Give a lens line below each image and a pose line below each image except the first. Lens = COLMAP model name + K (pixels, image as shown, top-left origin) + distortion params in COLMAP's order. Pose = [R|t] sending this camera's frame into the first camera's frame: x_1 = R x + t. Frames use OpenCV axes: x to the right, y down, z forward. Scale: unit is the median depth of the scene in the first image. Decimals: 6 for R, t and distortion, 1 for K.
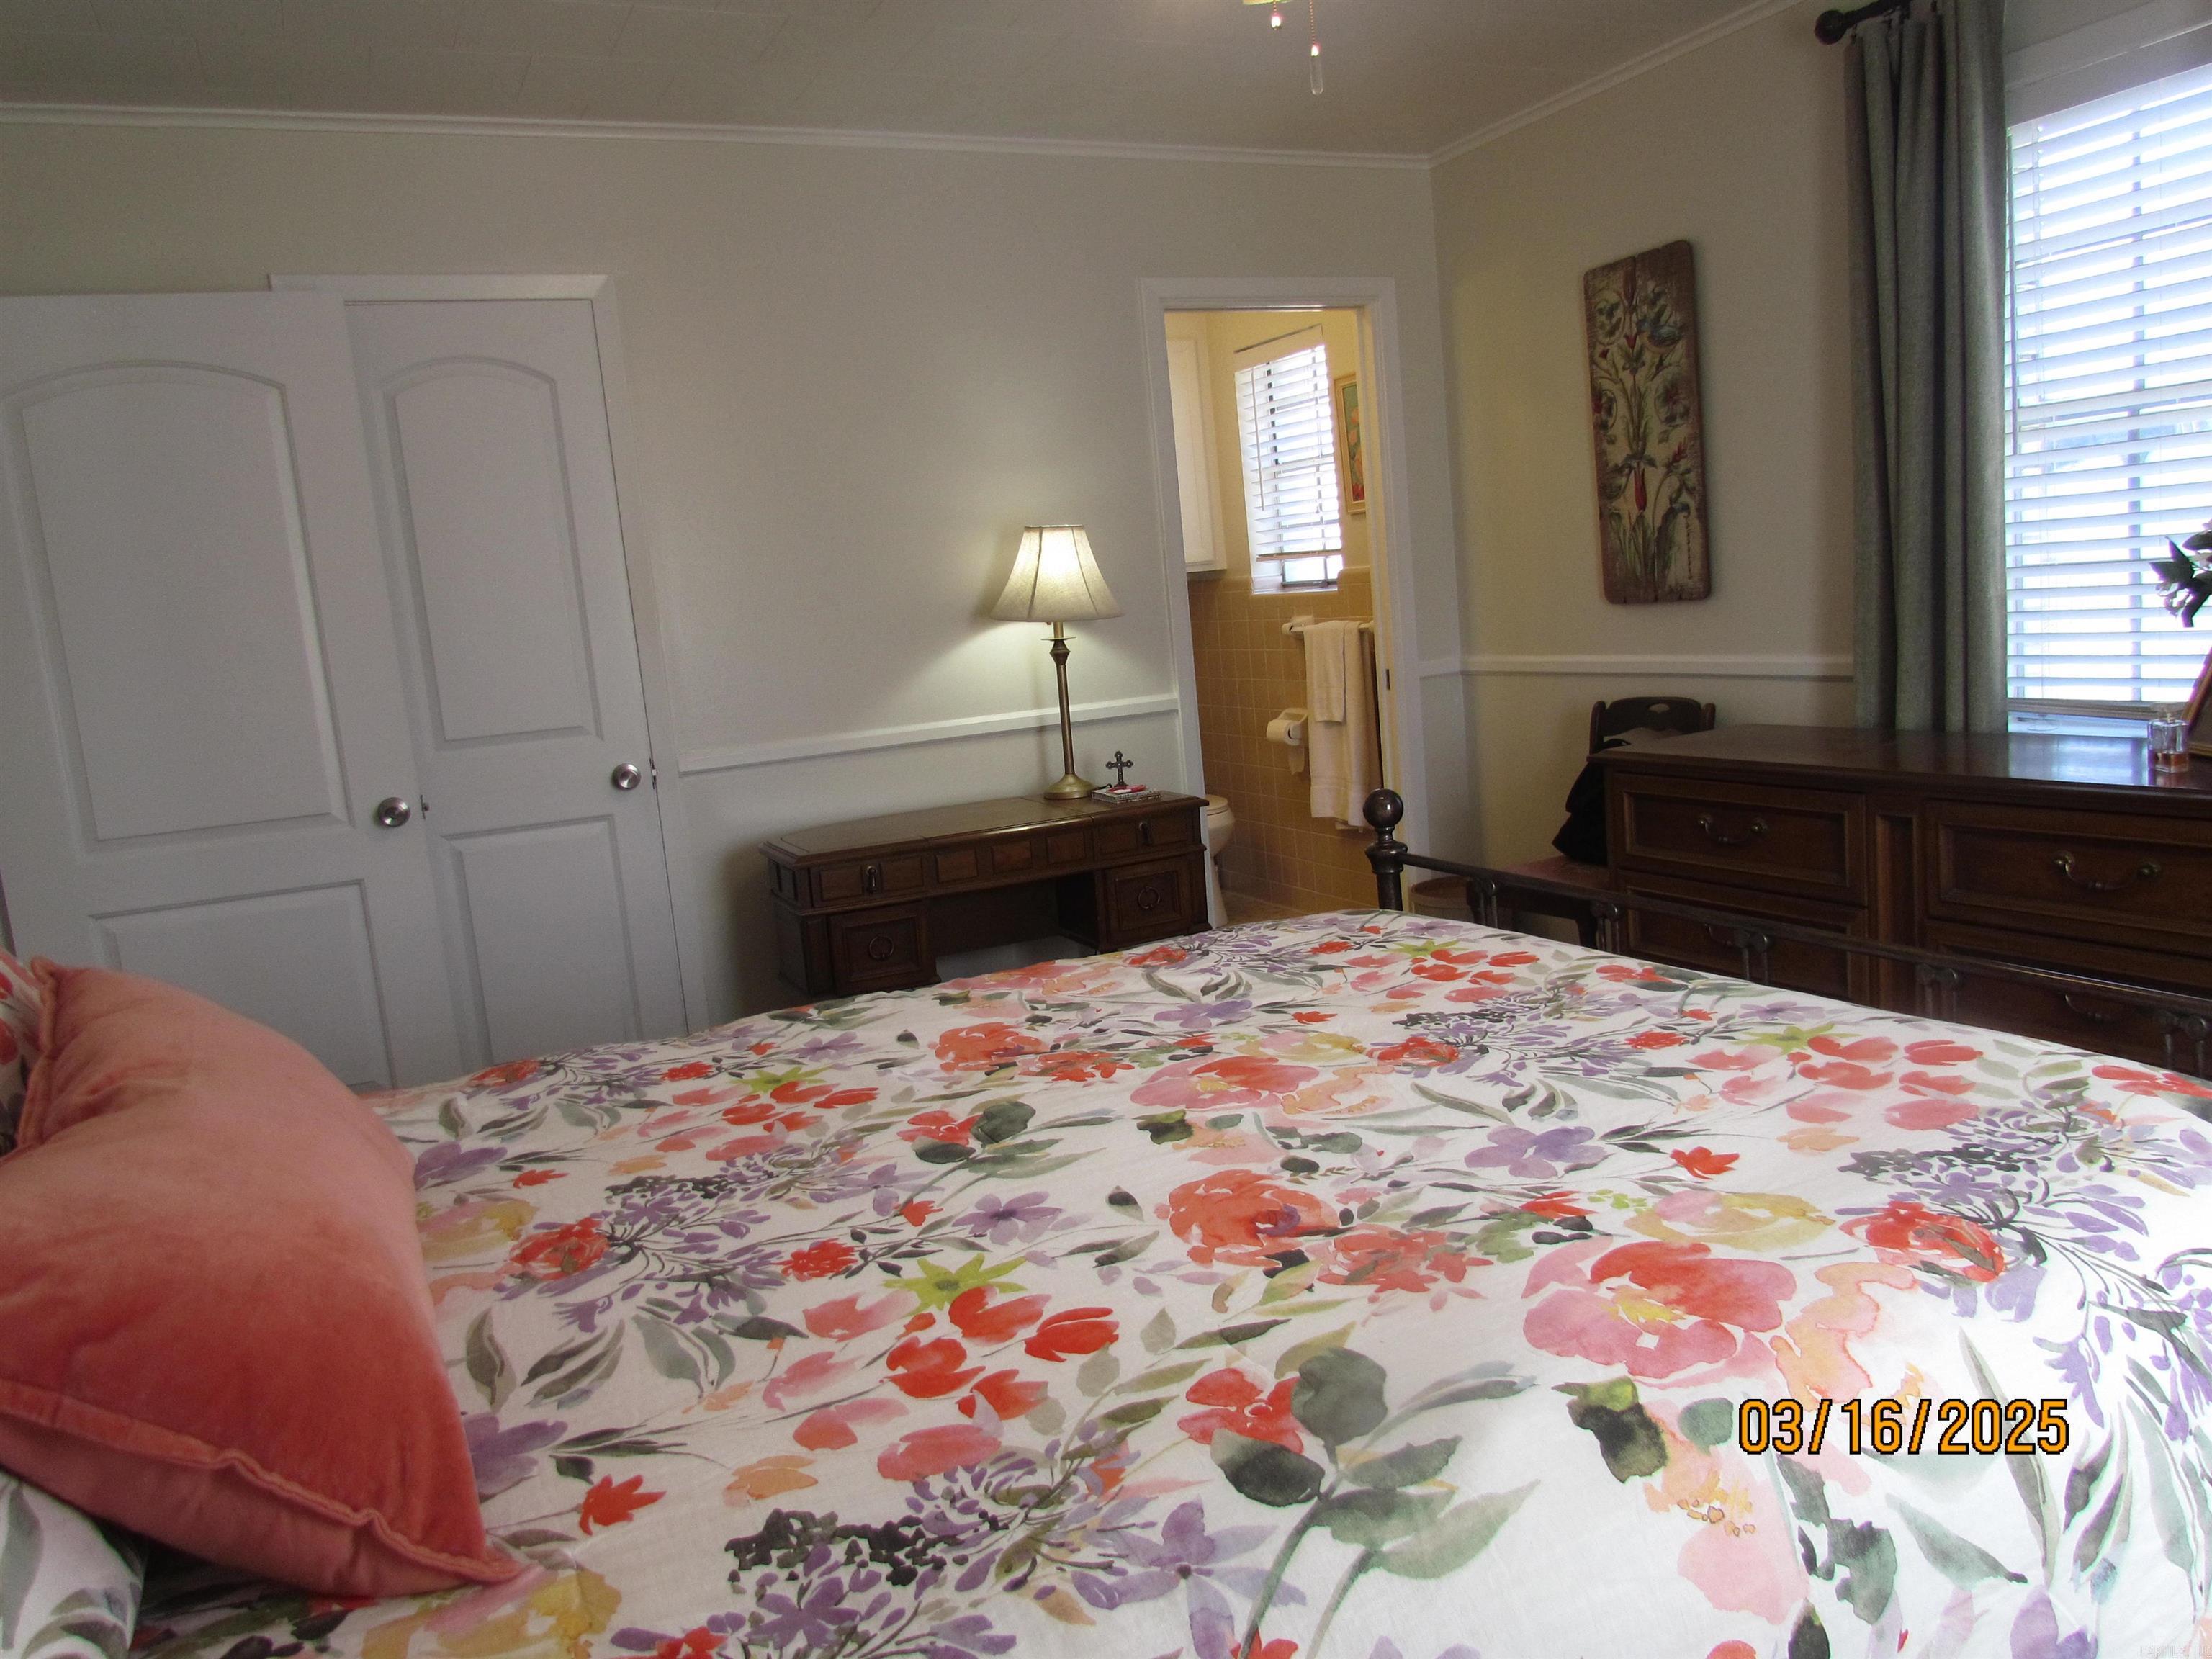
lens RADIAL K [[1597.3, 0, 1106.2], [0, 1597.3, 829.5], [0, 0, 1]] dist [-0.014687, -0.001566]
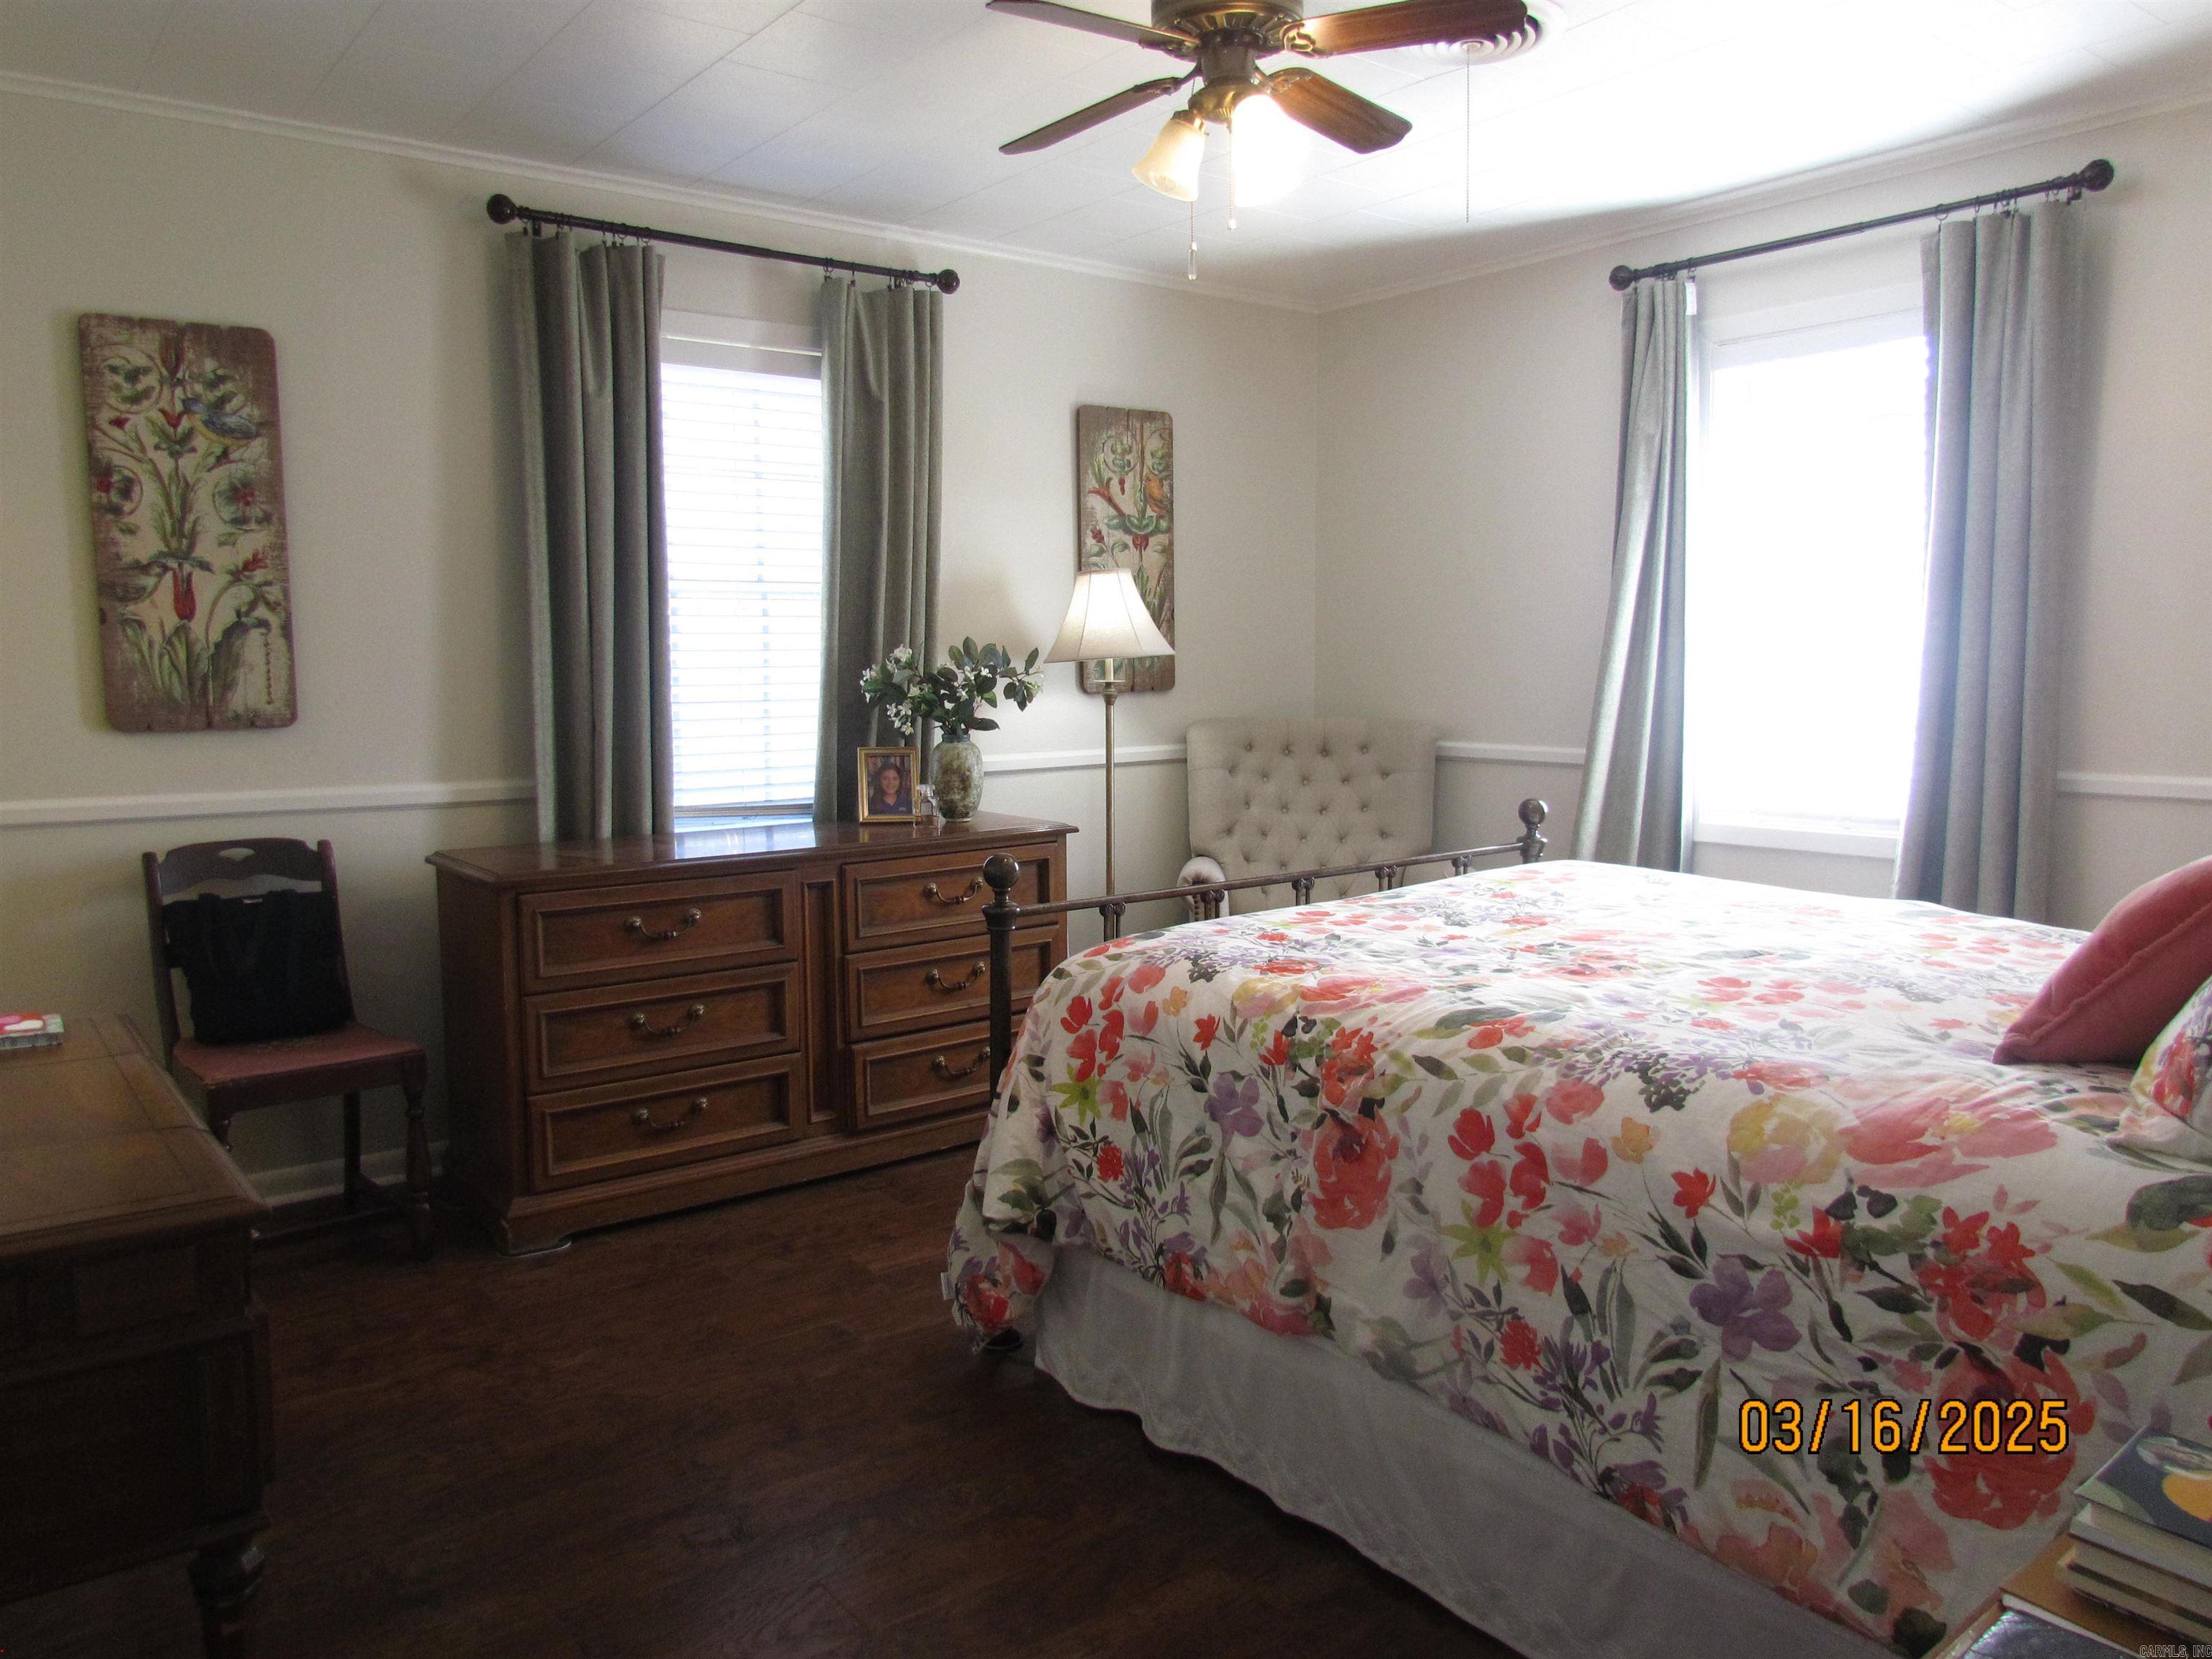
lens RADIAL K [[1597.3, 0, 1108.3], [0, 1597.3, 832.0], [0, 0, 1]] dist [-0.014687, -0.001566]
pose [[-0.194002, -0.000563, 0.981001, -0.584427], [0.174251, 0.984078, 0.035025, -0.036783], [-0.965401, 0.177735, -0.190815, 0.724808]]
